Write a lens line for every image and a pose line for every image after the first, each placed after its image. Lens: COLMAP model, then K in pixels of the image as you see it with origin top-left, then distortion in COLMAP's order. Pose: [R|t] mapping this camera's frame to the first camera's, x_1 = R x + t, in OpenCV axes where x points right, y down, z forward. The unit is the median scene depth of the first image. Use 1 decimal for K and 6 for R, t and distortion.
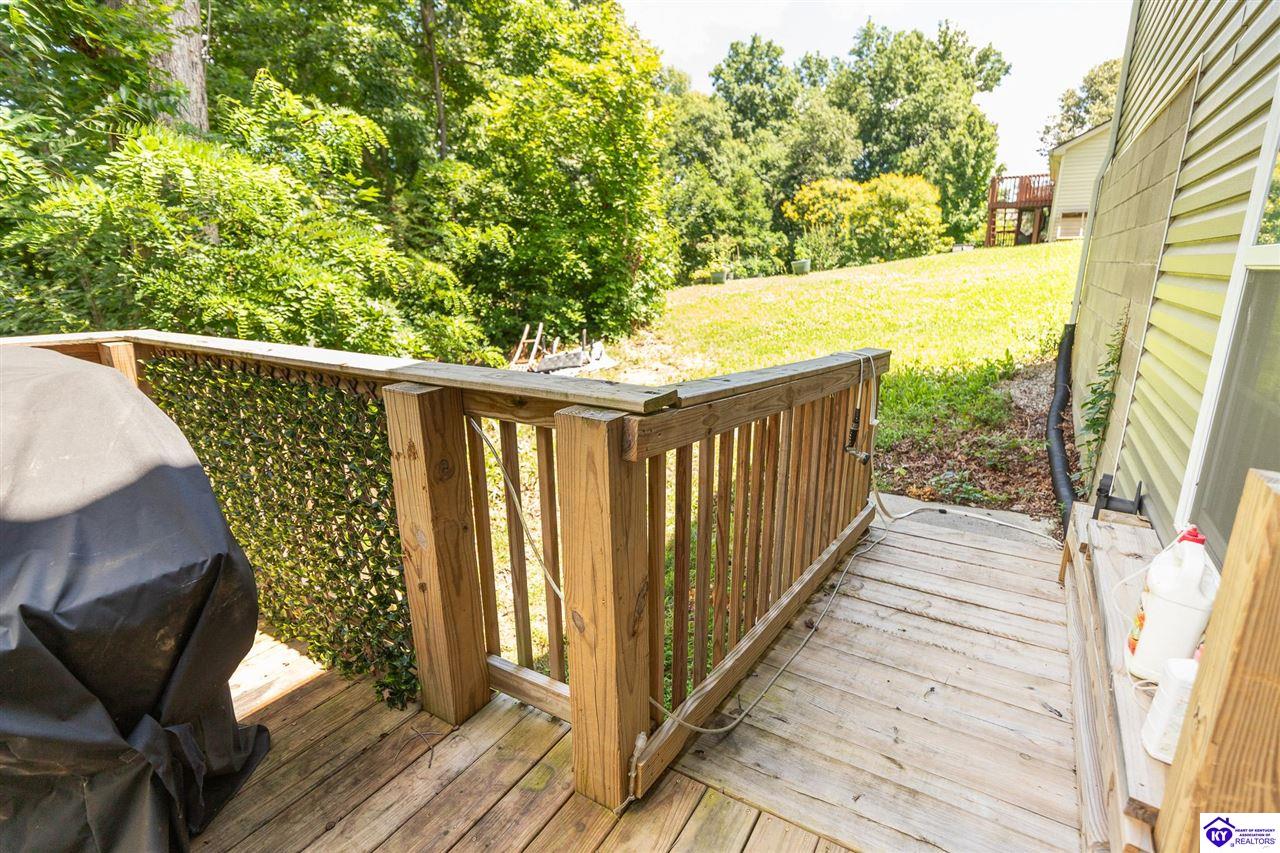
lens RADIAL K [[617.5, 0, 642.2], [0, 617.5, 428.0], [0, 0, 1]] dist [-0.003822, 0.000947]
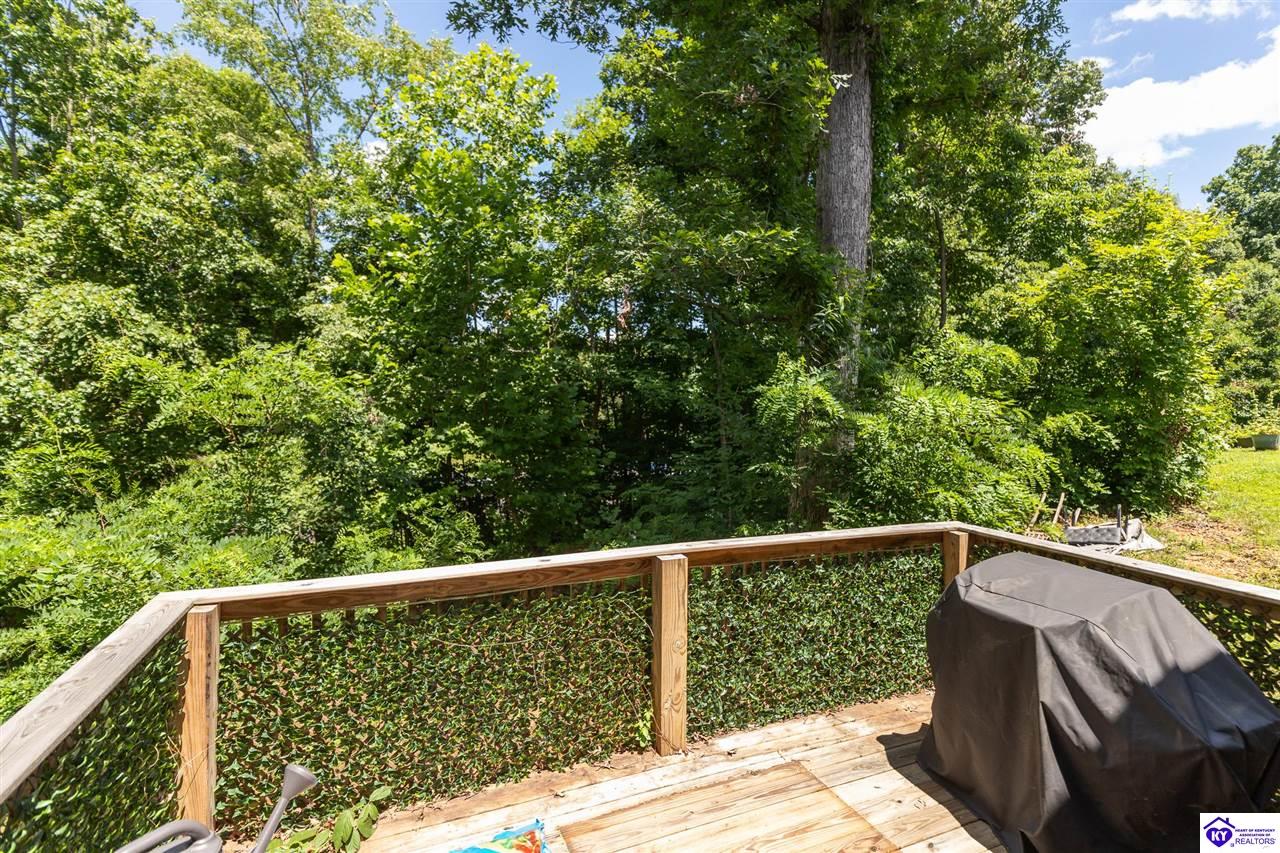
lens RADIAL K [[617.5, 0, 644.0], [0, 617.5, 430.1], [0, 0, 1]] dist [-0.003822, 0.000947]
pose [[0.815356, 0.032874, -0.578026, -0.126718], [-0.154552, 0.974515, -0.162586, -0.002514], [0.557950, 0.221900, 0.799657, -0.170389]]
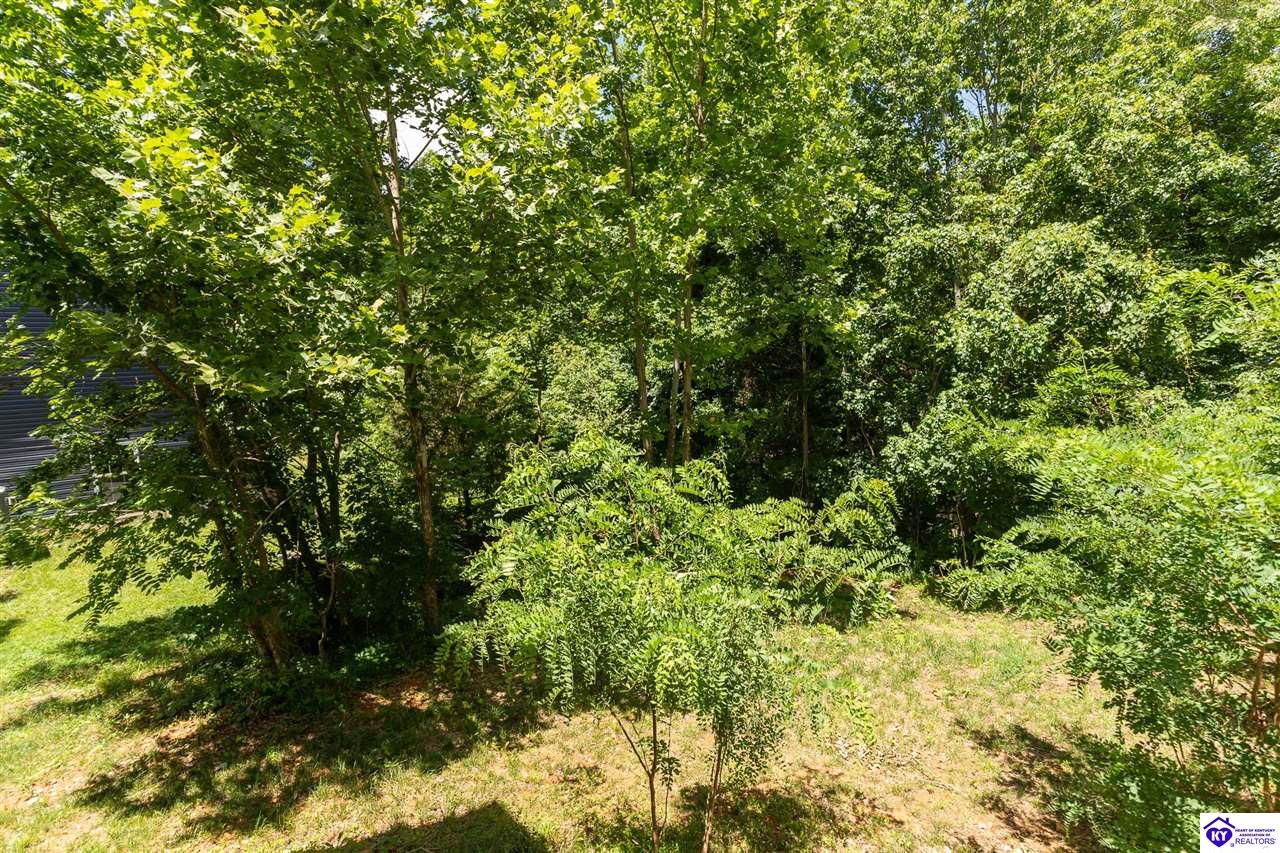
lens RADIAL K [[617.5, 0, 644.8], [0, 617.5, 425.6], [0, 0, 1]] dist [-0.003822, 0.000947]
pose [[-0.290772, 0.132154, -0.947622, -0.174467], [-0.229982, 0.951725, 0.203294, 0.030410], [0.928741, 0.277048, -0.246342, -0.243026]]
